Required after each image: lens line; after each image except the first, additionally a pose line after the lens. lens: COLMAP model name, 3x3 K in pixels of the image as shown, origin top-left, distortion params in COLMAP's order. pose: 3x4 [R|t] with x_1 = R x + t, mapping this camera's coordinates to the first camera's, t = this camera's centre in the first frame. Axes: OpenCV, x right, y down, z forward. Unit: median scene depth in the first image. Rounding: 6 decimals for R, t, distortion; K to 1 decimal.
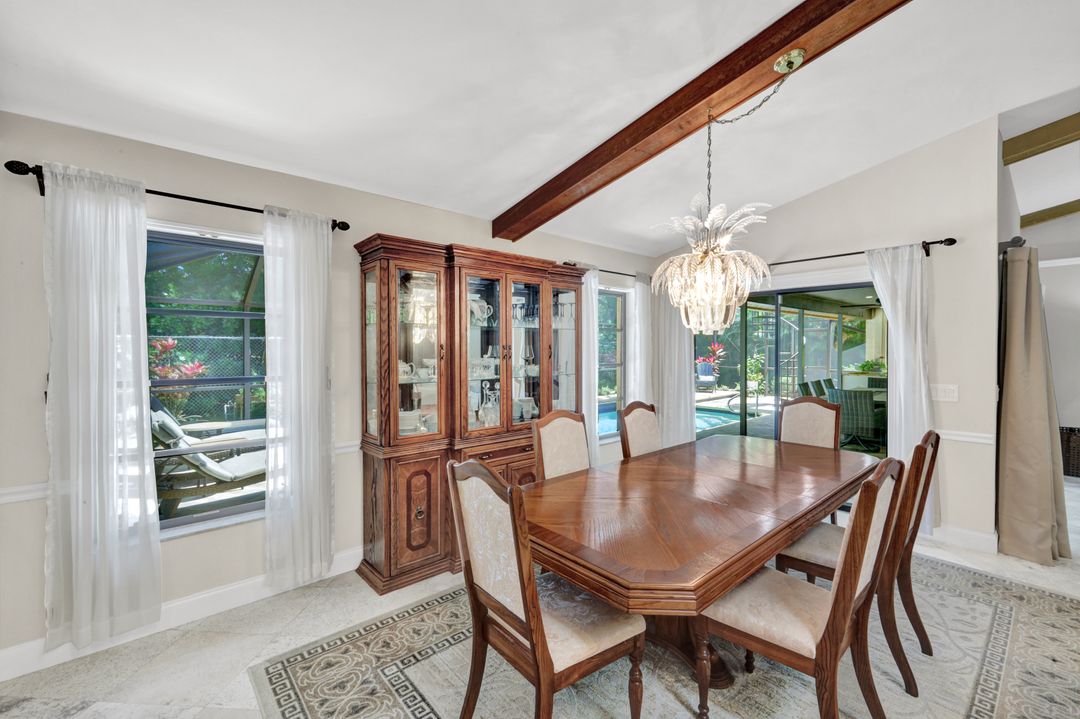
lens RADIAL K [[455.9, 0, 541.4], [0, 455.9, 354.9], [0, 0, 1]] dist [0.004808, 0.000414]
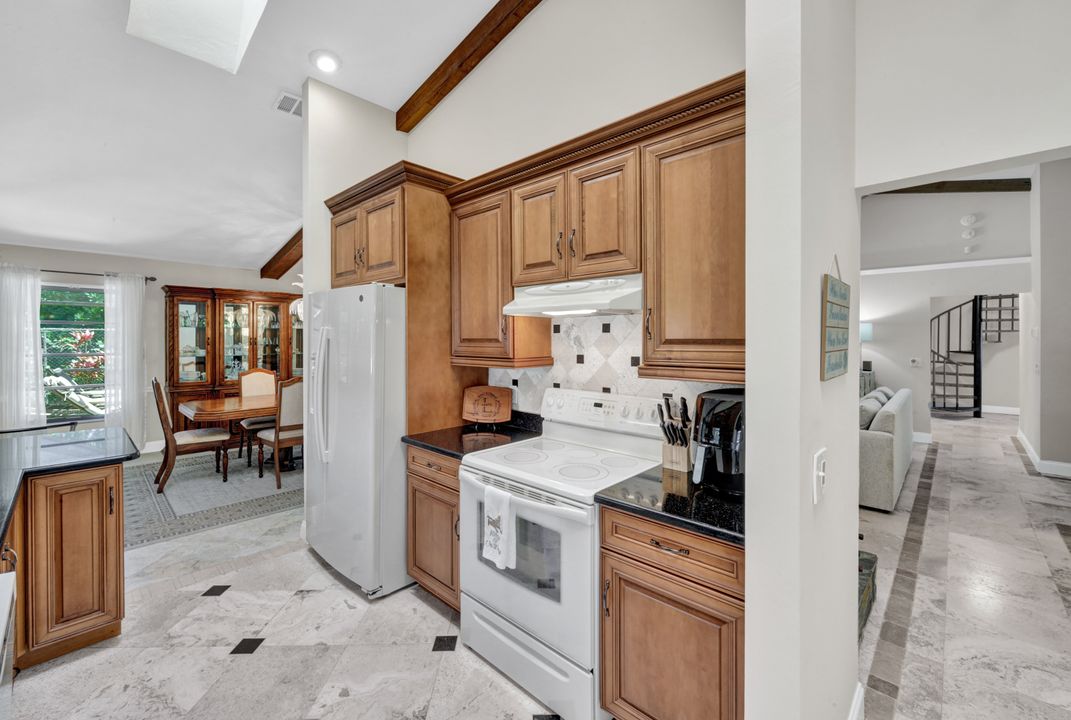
lens RADIAL K [[443.7, 0, 532.8], [0, 443.7, 337.6], [0, 0, 1]] dist [0.005855, 0.000561]
pose [[0.995143, -0.001144, 0.098431, 1.122650], [0.002838, 0.999850, -0.017073, 0.015270], [-0.098397, 0.017269, 0.994997, -1.203258]]
